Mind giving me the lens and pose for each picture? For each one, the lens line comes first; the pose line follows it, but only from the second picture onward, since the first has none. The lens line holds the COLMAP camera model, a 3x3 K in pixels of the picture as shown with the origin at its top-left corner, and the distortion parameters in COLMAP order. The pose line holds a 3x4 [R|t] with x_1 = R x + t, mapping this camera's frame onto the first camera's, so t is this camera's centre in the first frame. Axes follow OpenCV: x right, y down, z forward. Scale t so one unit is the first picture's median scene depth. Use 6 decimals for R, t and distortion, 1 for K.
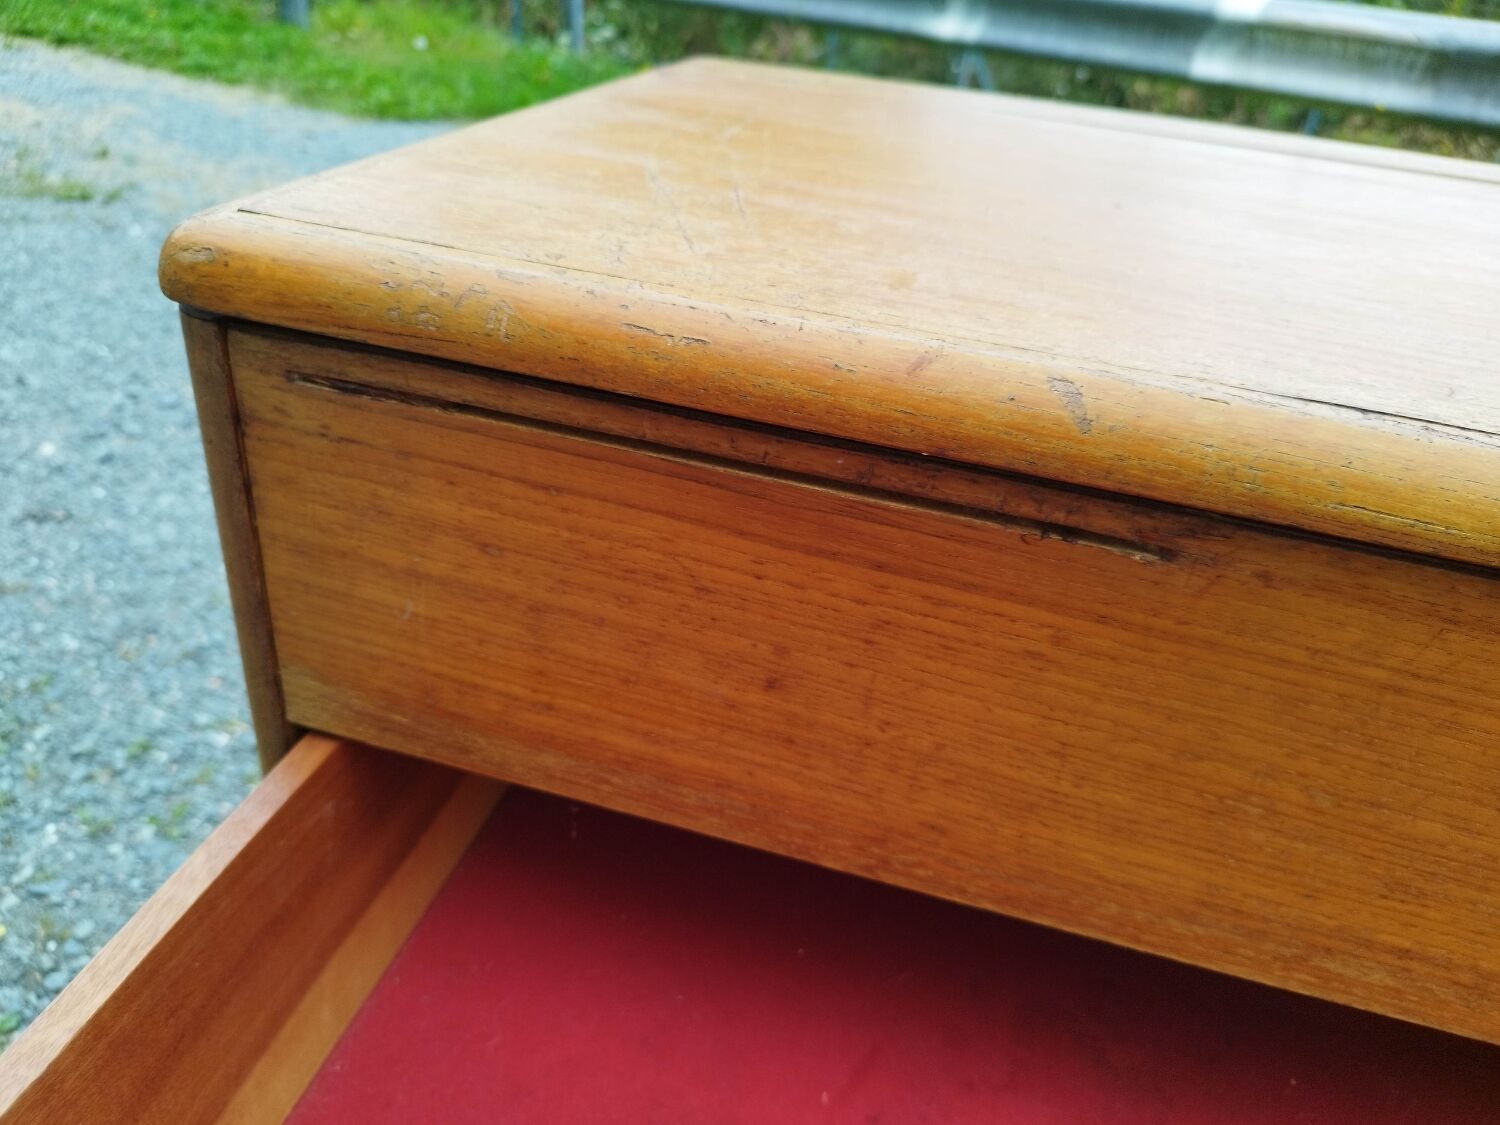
lens RADIAL K [[1123.6, 0, 733.3], [0, 1123.6, 555.7], [0, 0, 1]] dist [-0.012704, -0.018437]
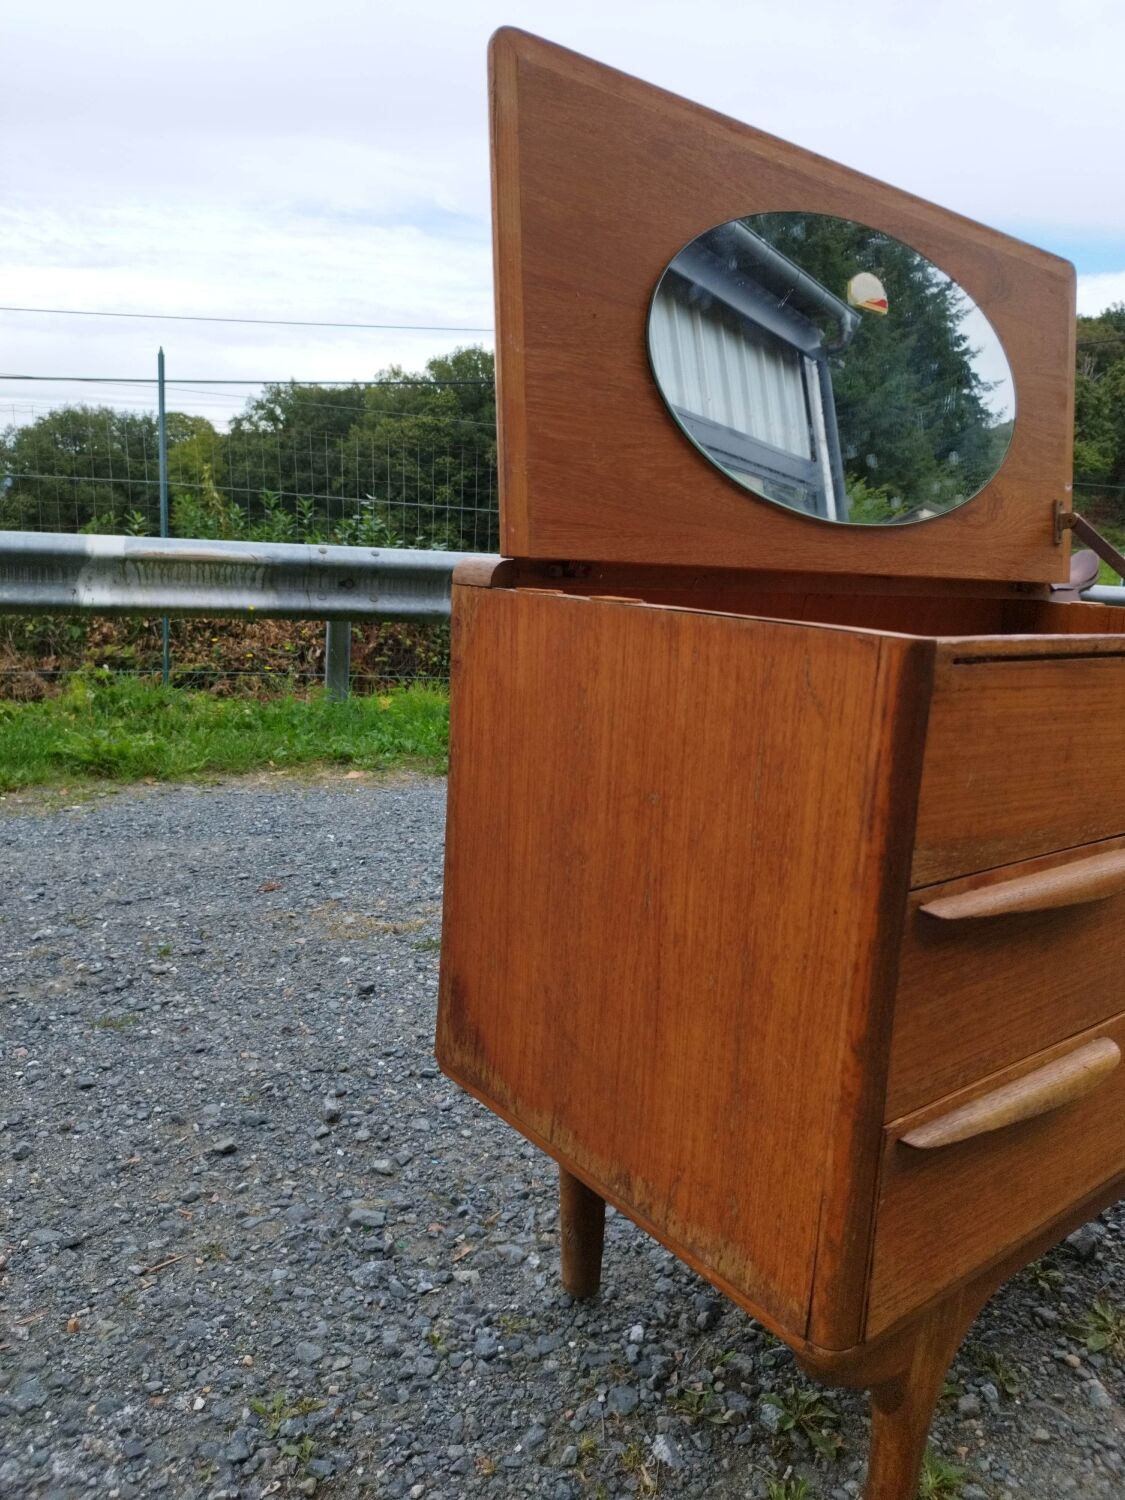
lens RADIAL K [[1100.2, 0, 573.5], [0, 1100.2, 718.6], [0, 0, 1]] dist [0.000568, -0.010986]
pose [[0.579464, -0.175739, 0.795825, -2.373721], [0.409922, 0.906816, -0.098227, -0.156902], [-0.704404, 0.383145, 0.597507, 0.337504]]
